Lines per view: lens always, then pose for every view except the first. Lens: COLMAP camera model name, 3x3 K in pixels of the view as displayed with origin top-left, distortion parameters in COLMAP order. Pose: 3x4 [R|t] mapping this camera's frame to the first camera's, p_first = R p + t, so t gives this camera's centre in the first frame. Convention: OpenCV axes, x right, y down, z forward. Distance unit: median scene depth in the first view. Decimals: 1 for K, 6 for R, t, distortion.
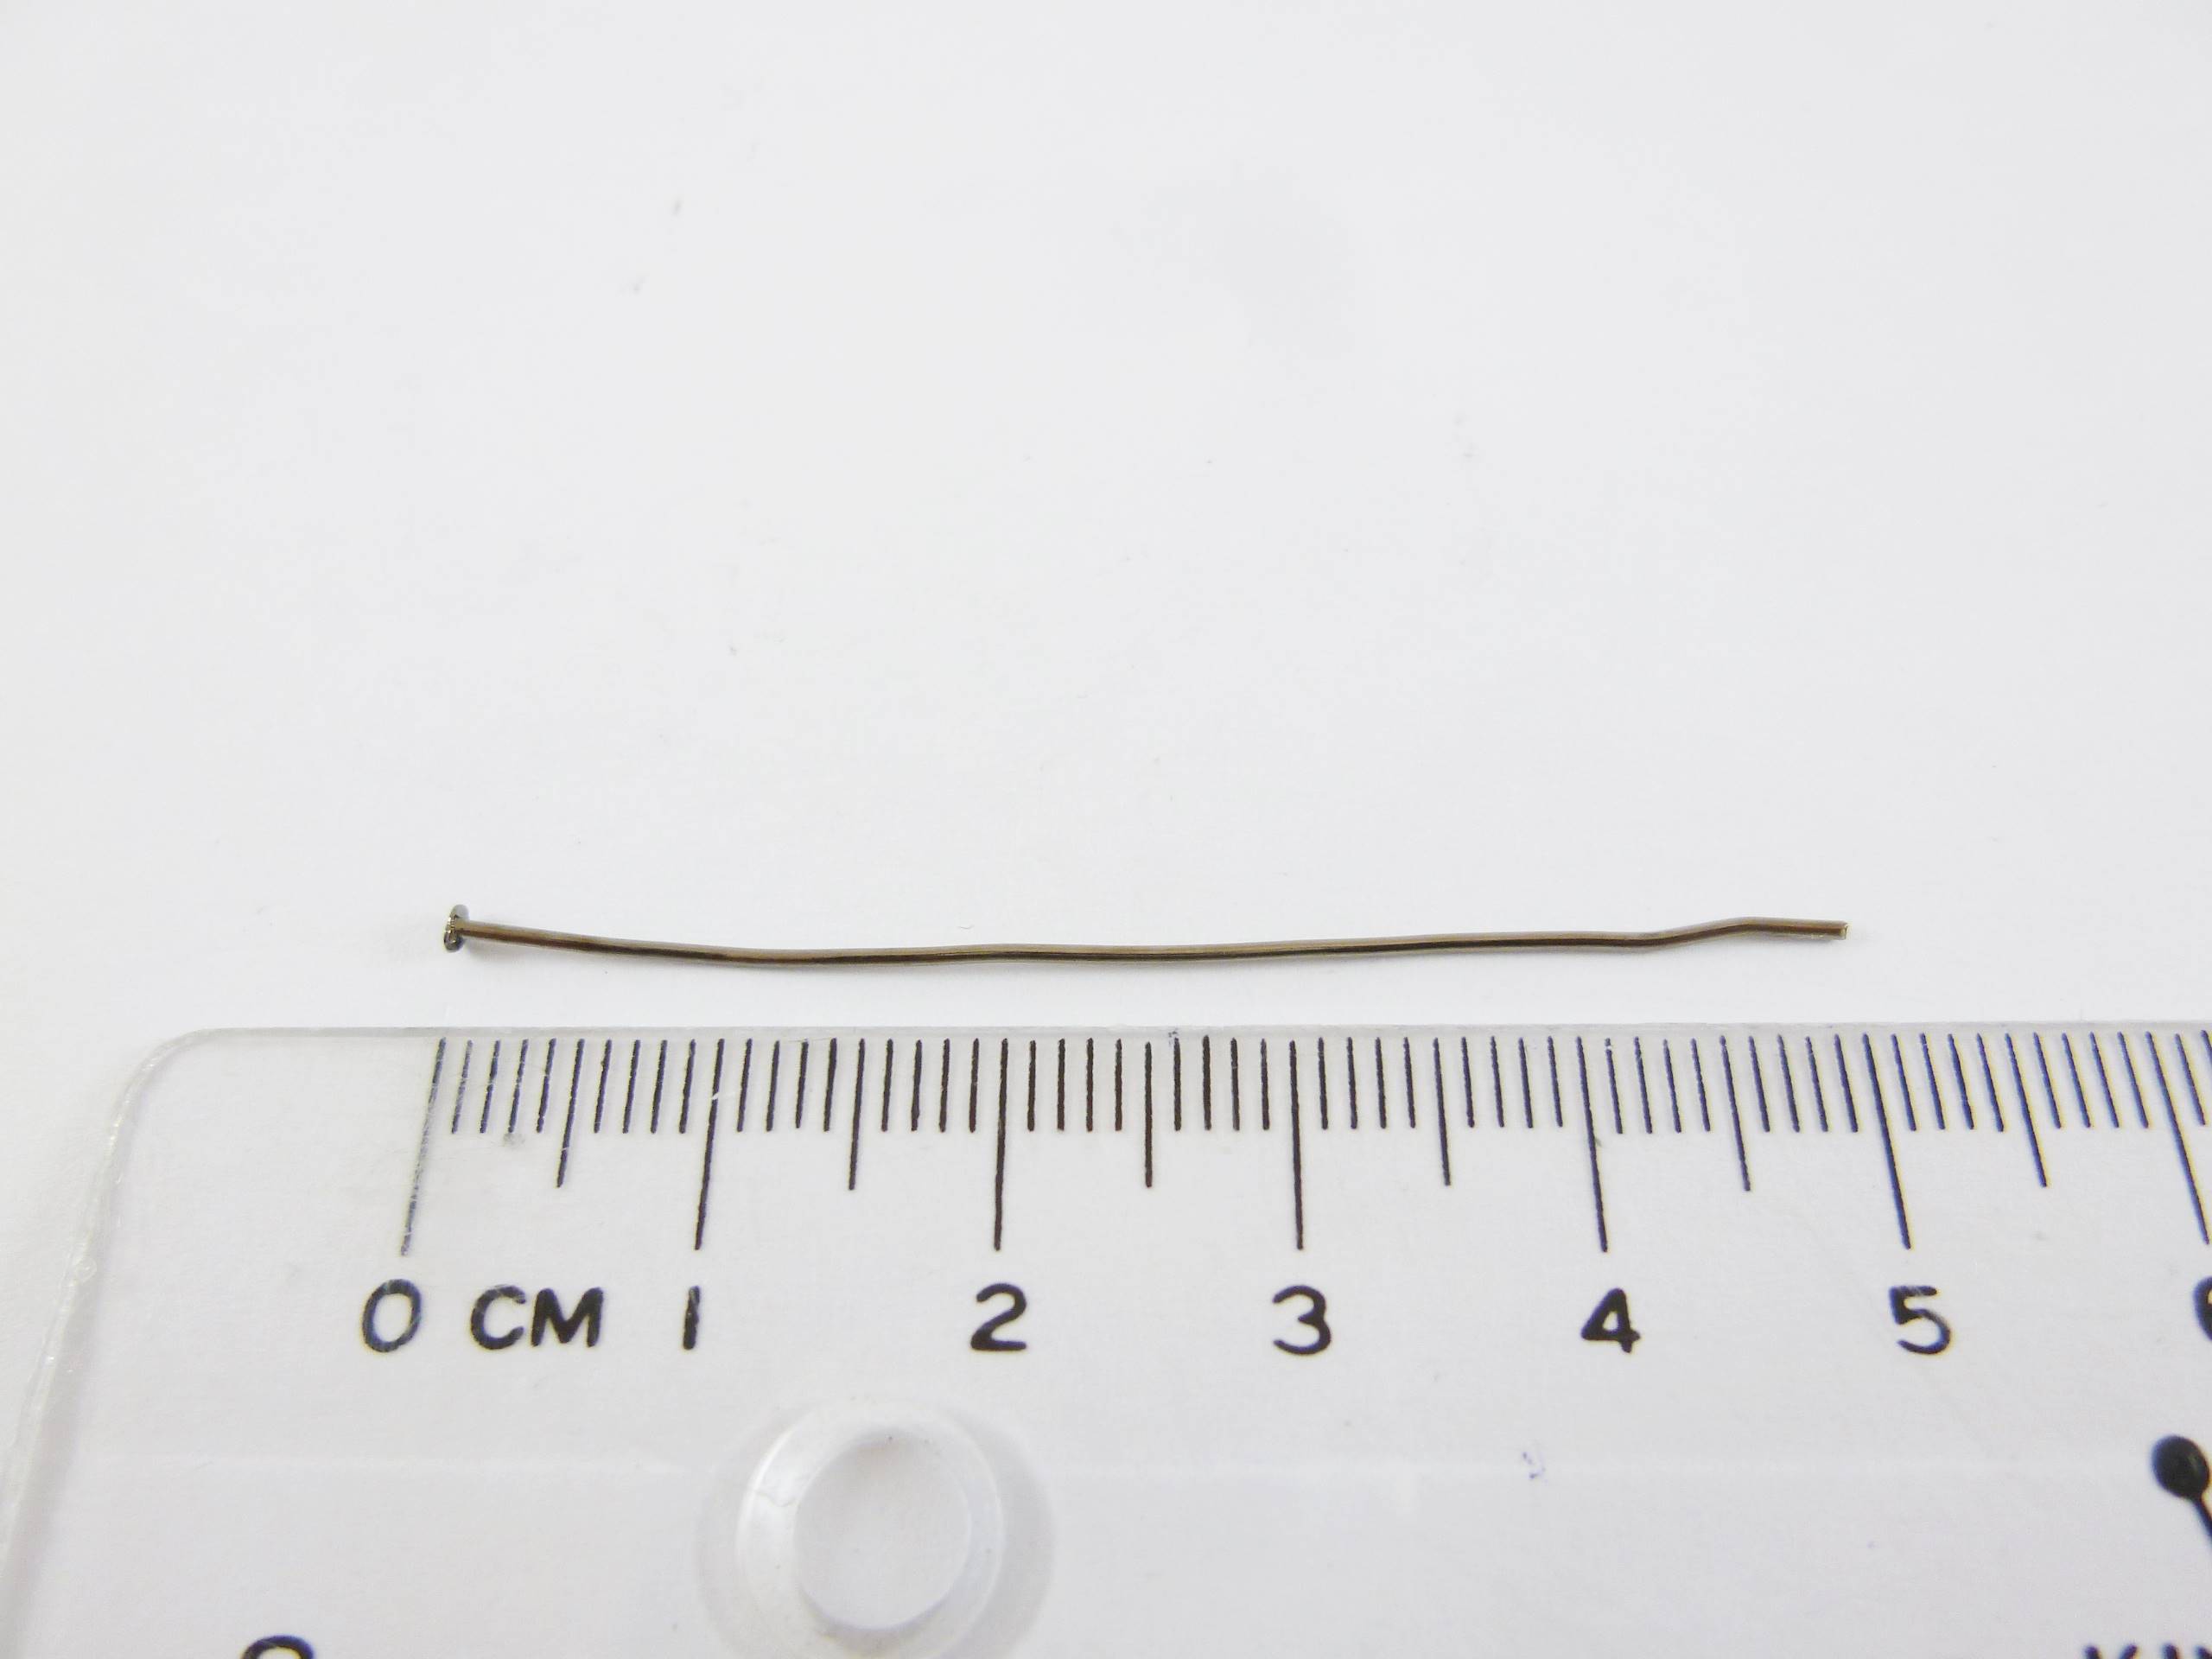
lens RADIAL K [[1556.5, 0, 1106.0], [0, 1556.5, 829.5], [0, 0, 1]] dist [-0.042029, 0.011593]
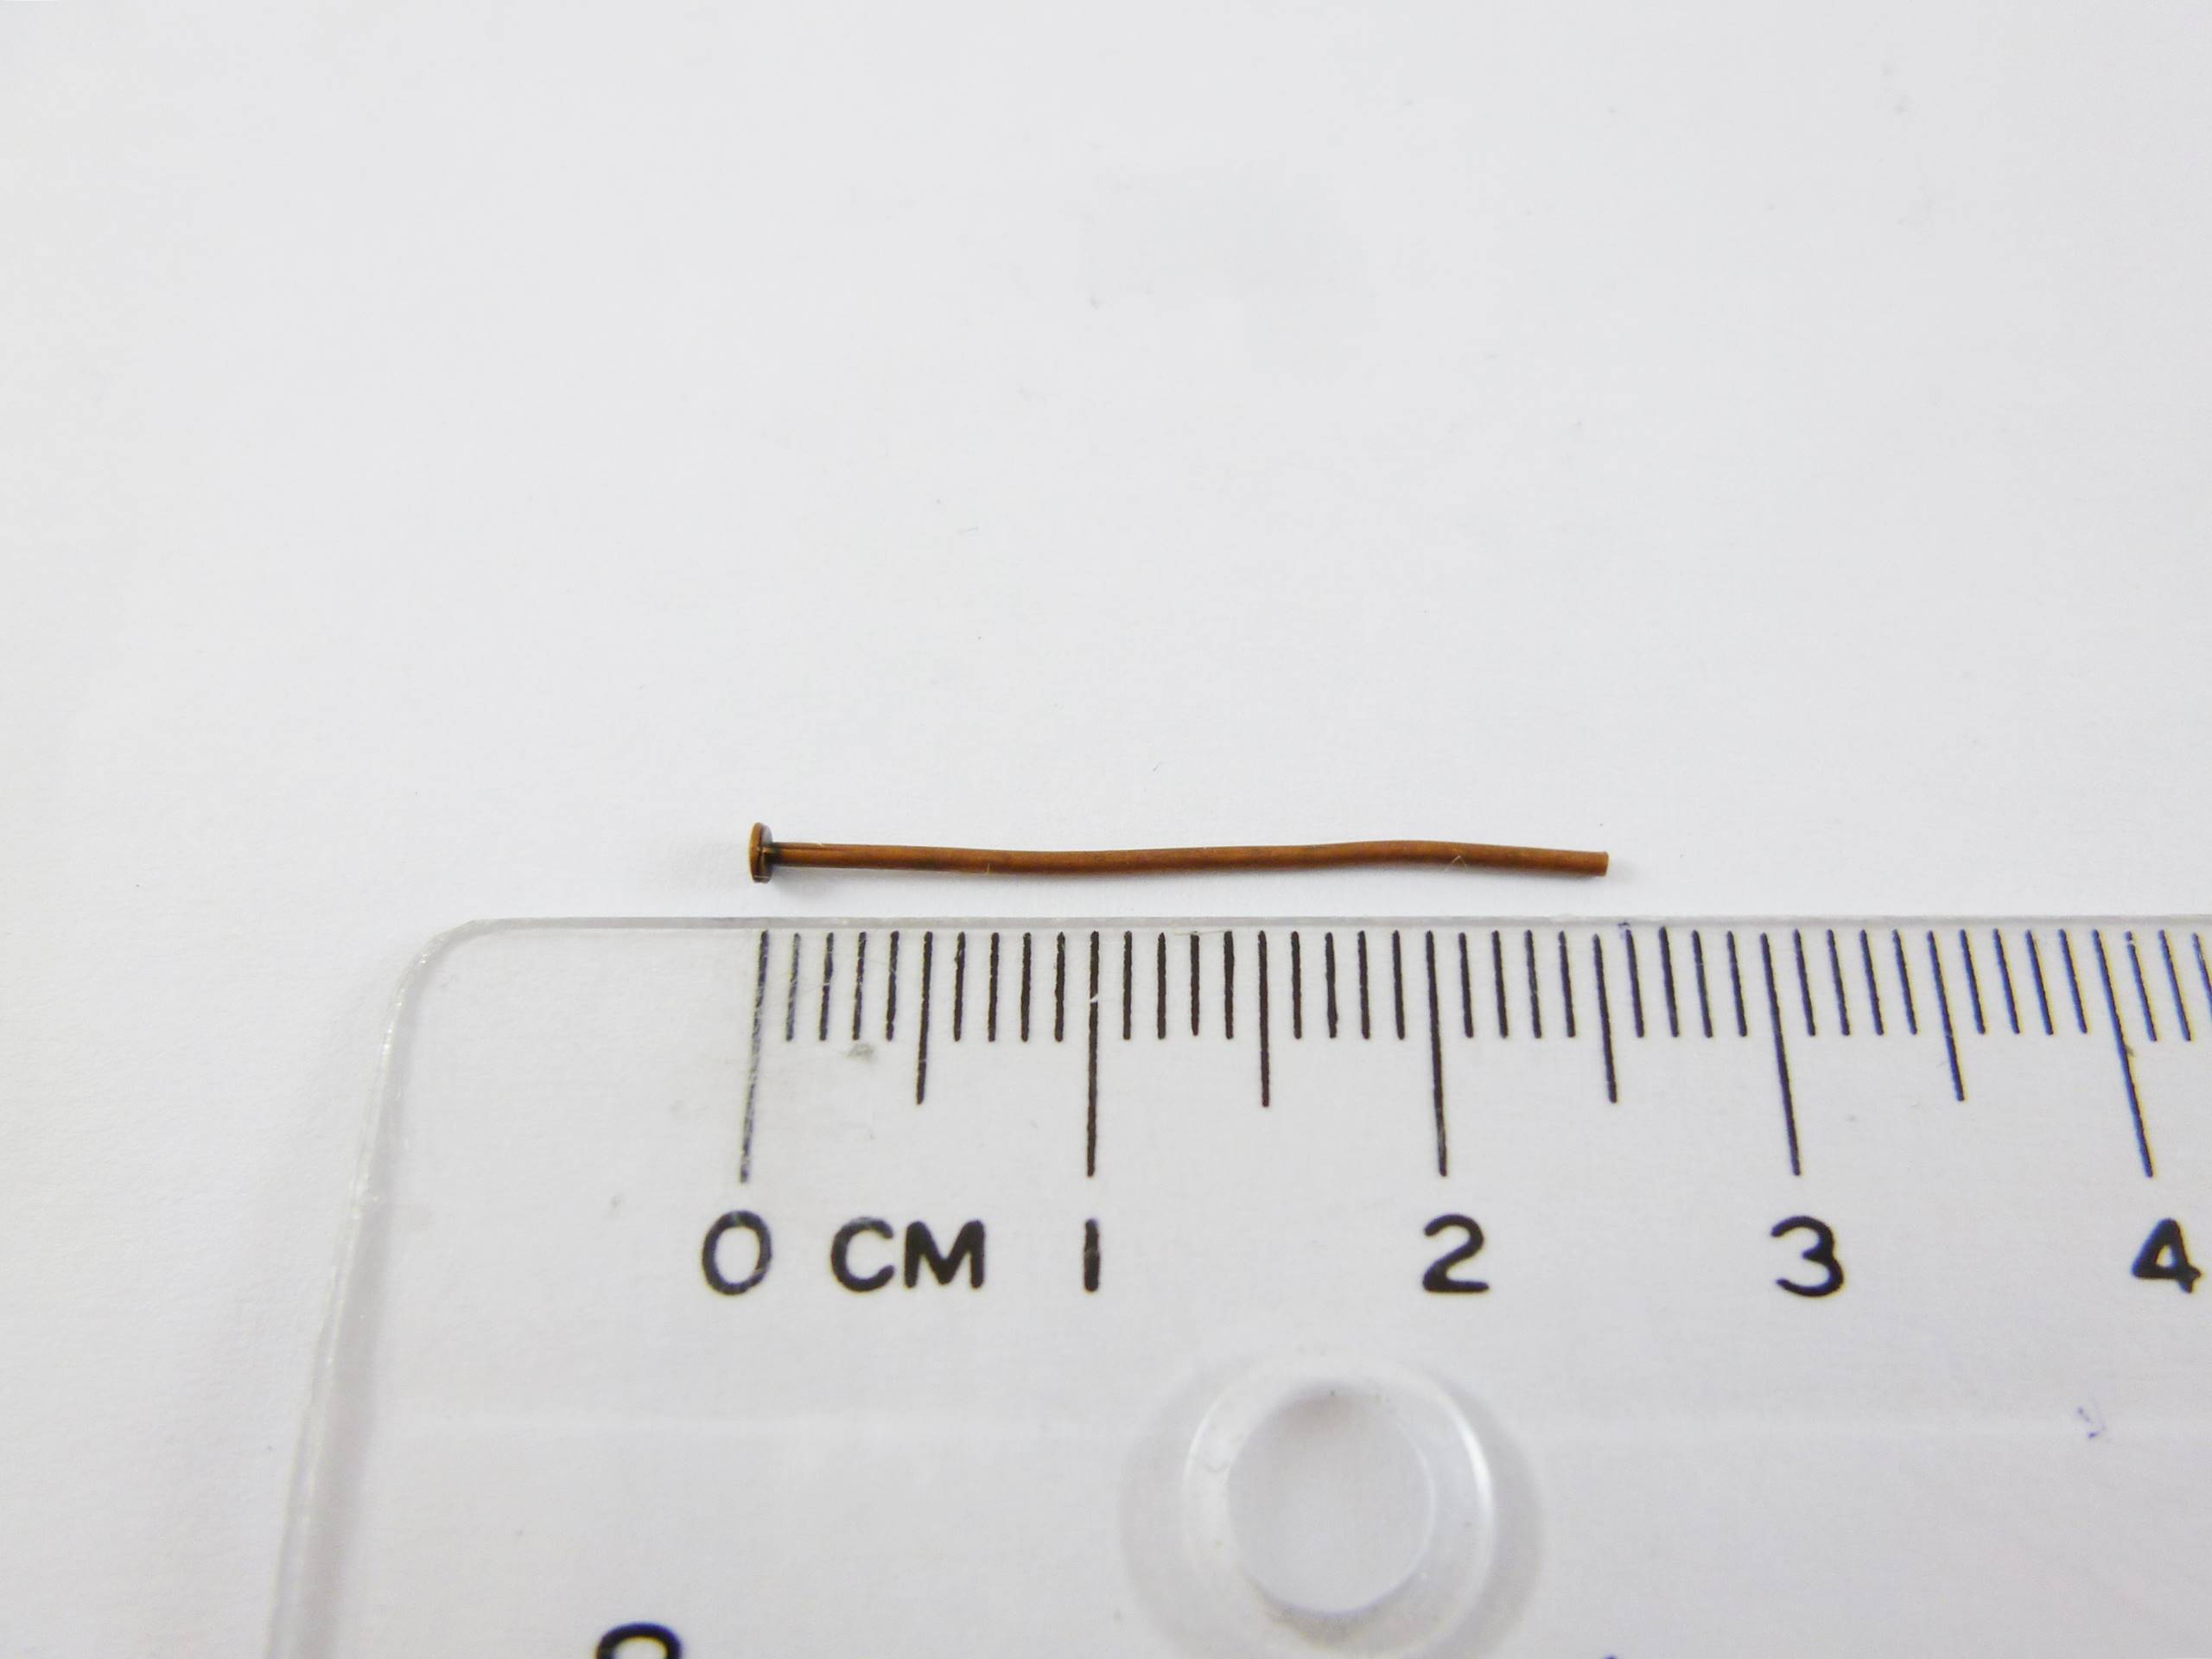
lens RADIAL K [[1556.5, 0, 1106.0], [0, 1556.5, 829.5], [0, 0, 1]] dist [-0.042029, 0.011593]
pose [[0.999974, 0.001755, -0.006962, -0.243273], [-0.001283, 0.997738, 0.067205, 0.021789], [0.007064, -0.067194, 0.997715, 0.150673]]
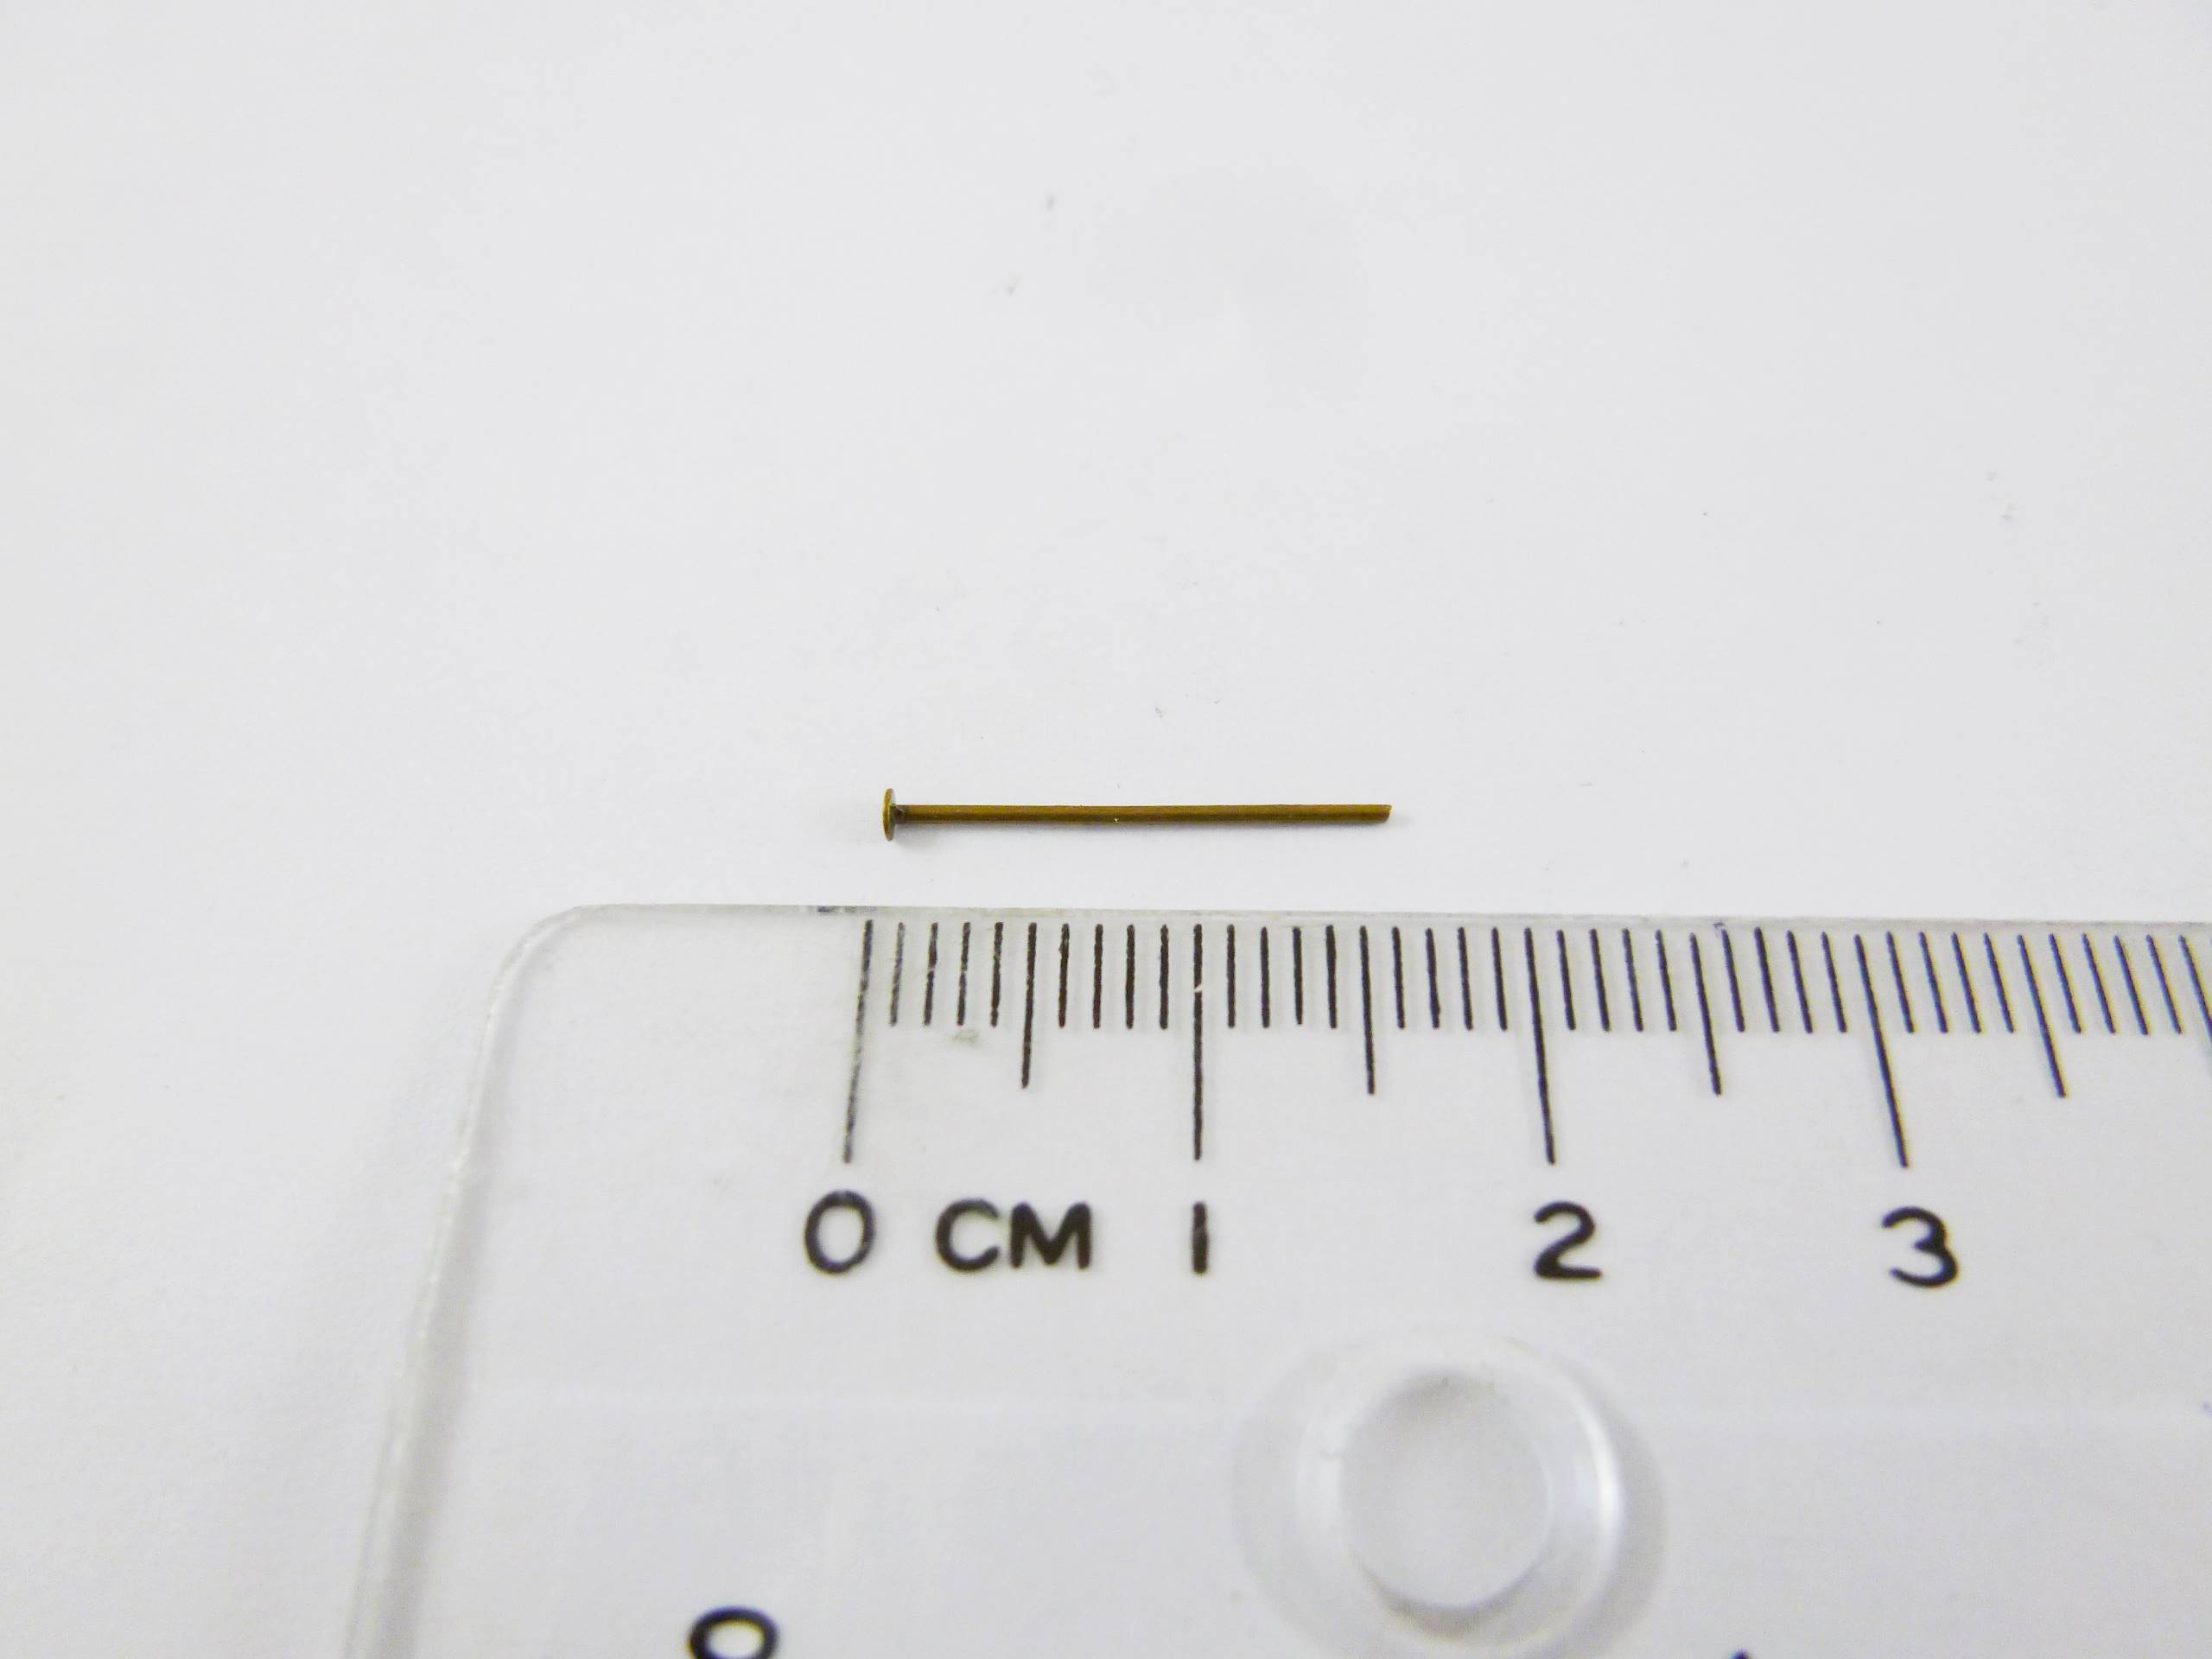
lens RADIAL K [[1556.5, 0, 1106.0], [0, 1556.5, 829.5], [0, 0, 1]] dist [-0.042029, 0.011593]
pose [[0.999828, 0.018377, -0.002499, -0.307303], [-0.018456, 0.999166, -0.036432, 0.118346], [0.001827, 0.036471, 0.999333, 0.133624]]
